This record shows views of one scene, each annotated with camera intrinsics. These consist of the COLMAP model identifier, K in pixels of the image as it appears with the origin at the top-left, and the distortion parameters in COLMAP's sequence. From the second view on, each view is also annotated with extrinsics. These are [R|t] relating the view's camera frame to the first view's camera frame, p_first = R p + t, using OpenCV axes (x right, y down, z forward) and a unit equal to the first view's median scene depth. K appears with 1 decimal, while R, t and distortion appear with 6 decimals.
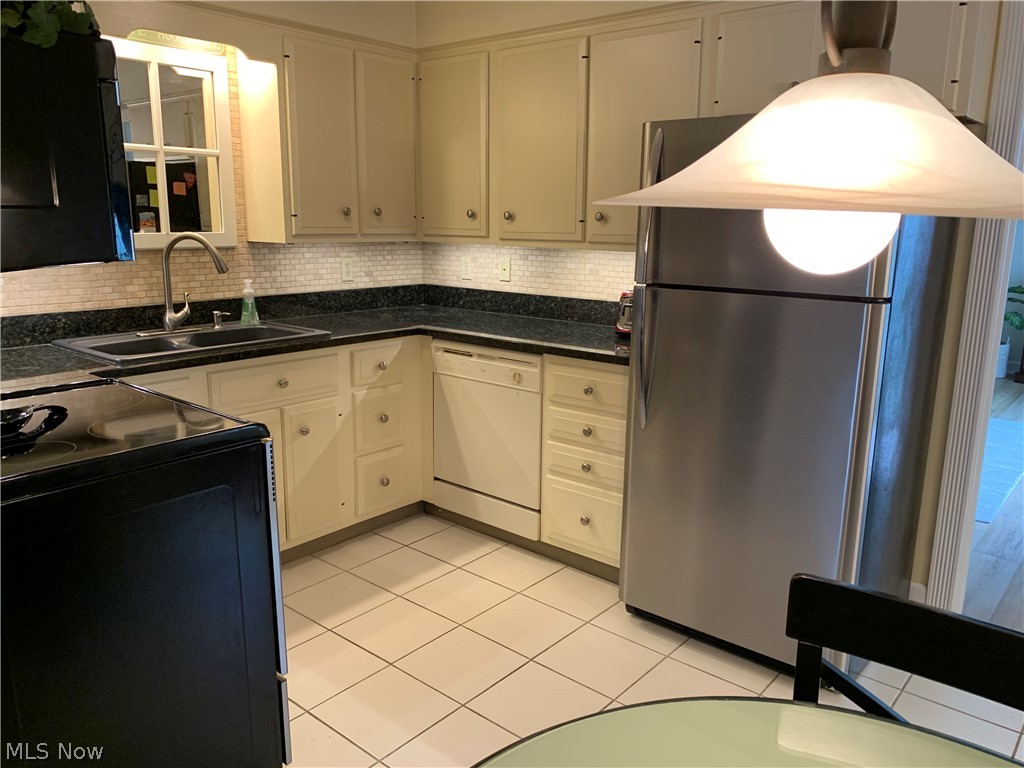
lens RADIAL K [[786.6, 0, 513.1], [0, 786.6, 385.2], [0, 0, 1]] dist [0.020030, -0.034168]
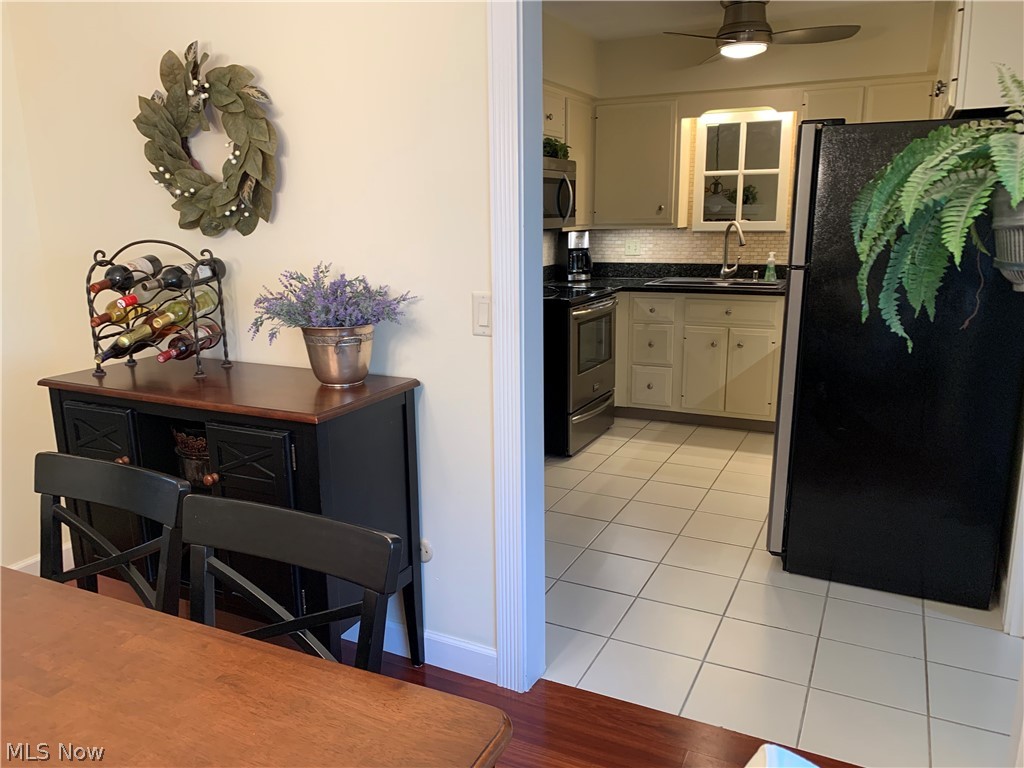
lens RADIAL K [[774.0, 0, 491.5], [0, 774.0, 388.9], [0, 0, 1]] dist [0.006714, -0.006247]
pose [[0.215511, 0.201196, -0.955550, 1.119257], [-0.190641, 0.968383, 0.160902, -0.013363], [0.957711, 0.147491, 0.247053, 0.140266]]
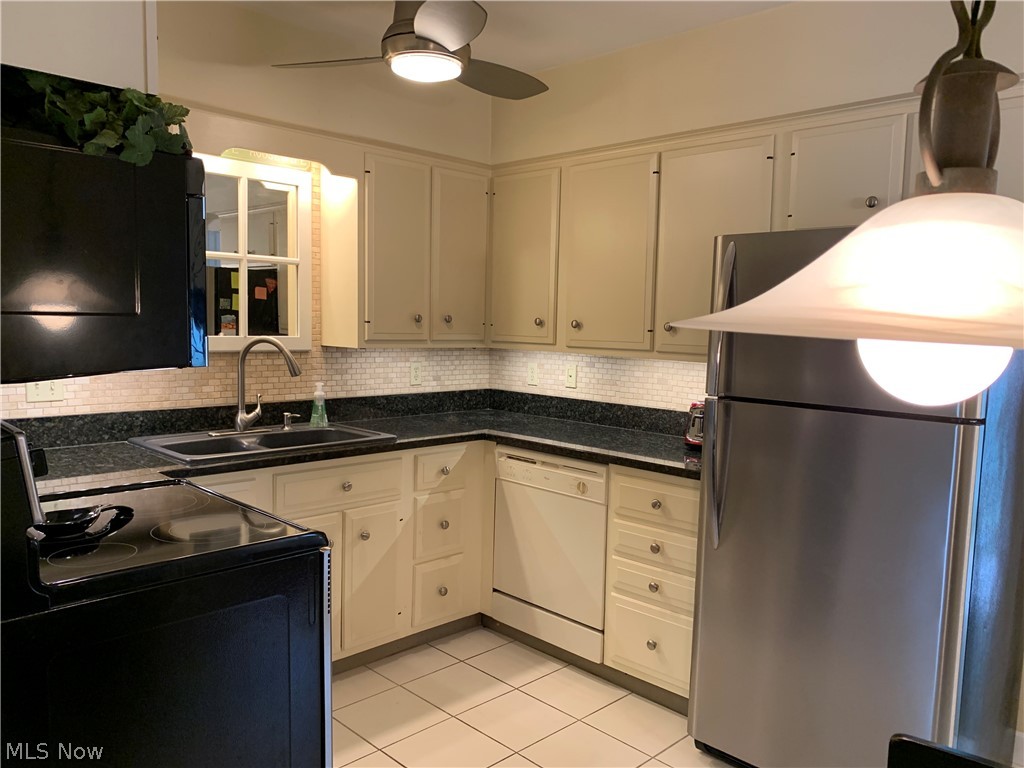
lens RADIAL K [[782.3, 0, 510.4], [0, 782.3, 391.8], [0, 0, 1]] dist [0.076596, -0.176256]
pose [[0.996093, 0.021680, -0.085612, -0.002491], [-0.031872, 0.992317, -0.119545, -0.008877], [0.082363, 0.121806, 0.989131, 0.016946]]
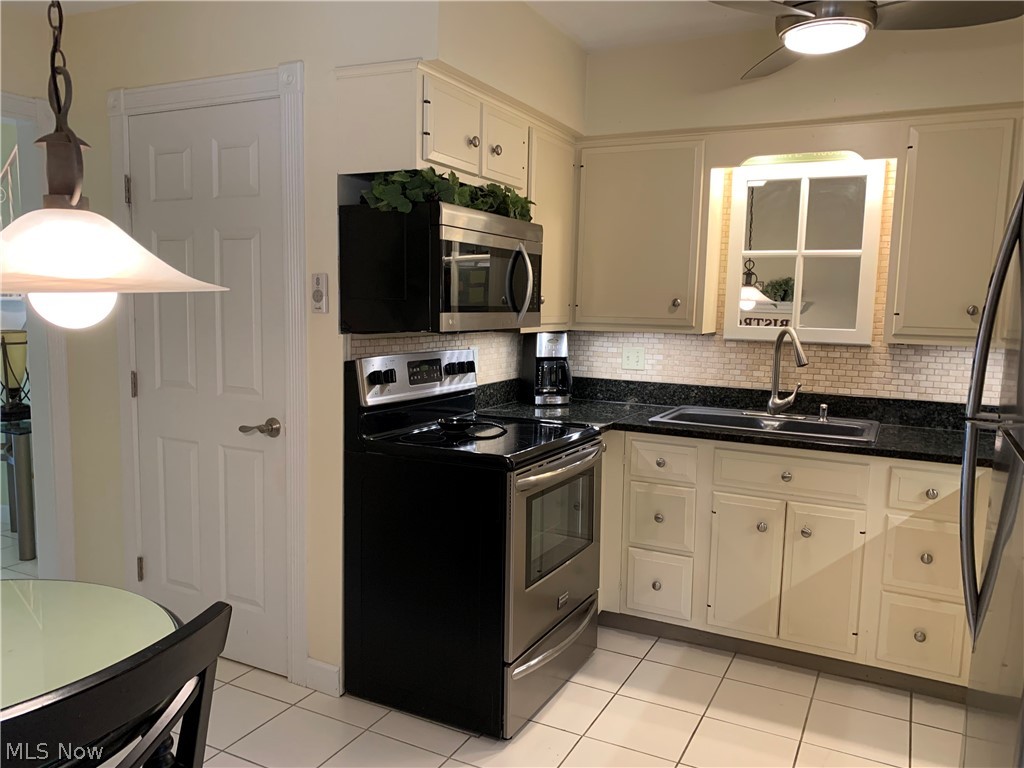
lens RADIAL K [[782.3, 0, 510.4], [0, 782.3, 391.8], [0, 0, 1]] dist [0.076596, -0.176256]
pose [[0.220789, 0.107440, -0.969386, 0.553914], [-0.226207, 0.972453, 0.056258, -0.079819], [0.948727, 0.206860, 0.239010, 0.386514]]
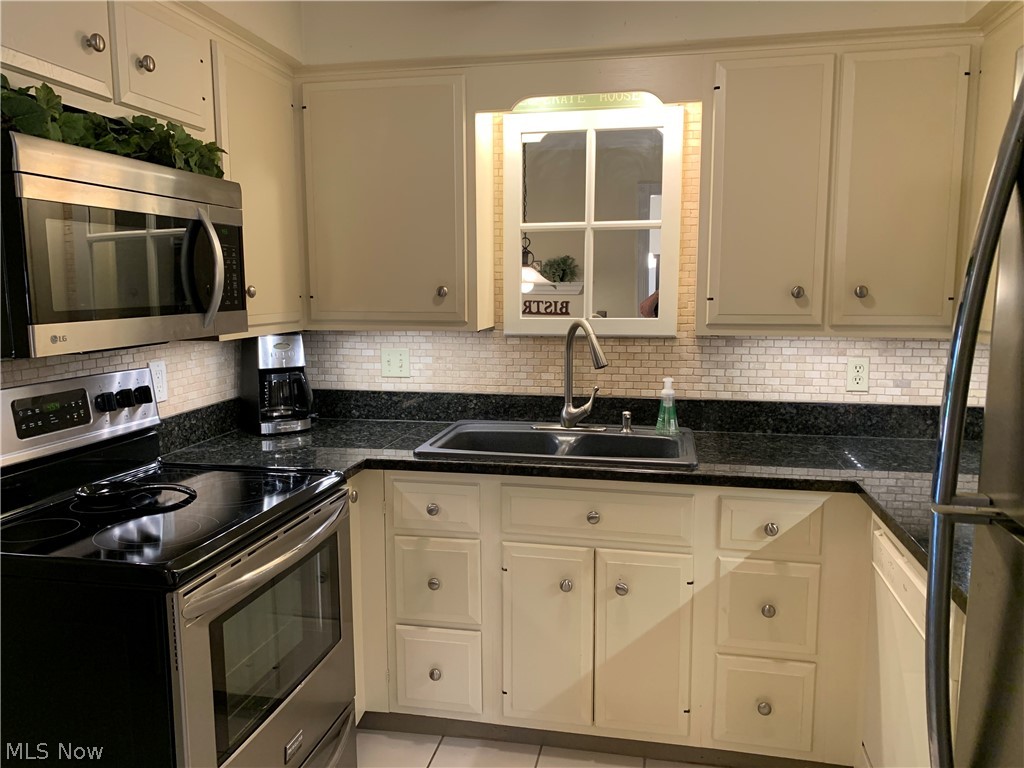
lens RADIAL K [[769.5, 0, 507.0], [0, 769.5, 383.5], [0, 0, 1]] dist [0.098809, -0.189533]
pose [[0.471619, 0.101329, -0.875961, 0.291973], [-0.178410, 0.983796, 0.017746, -0.121506], [0.863565, 0.147911, 0.482055, 0.520305]]
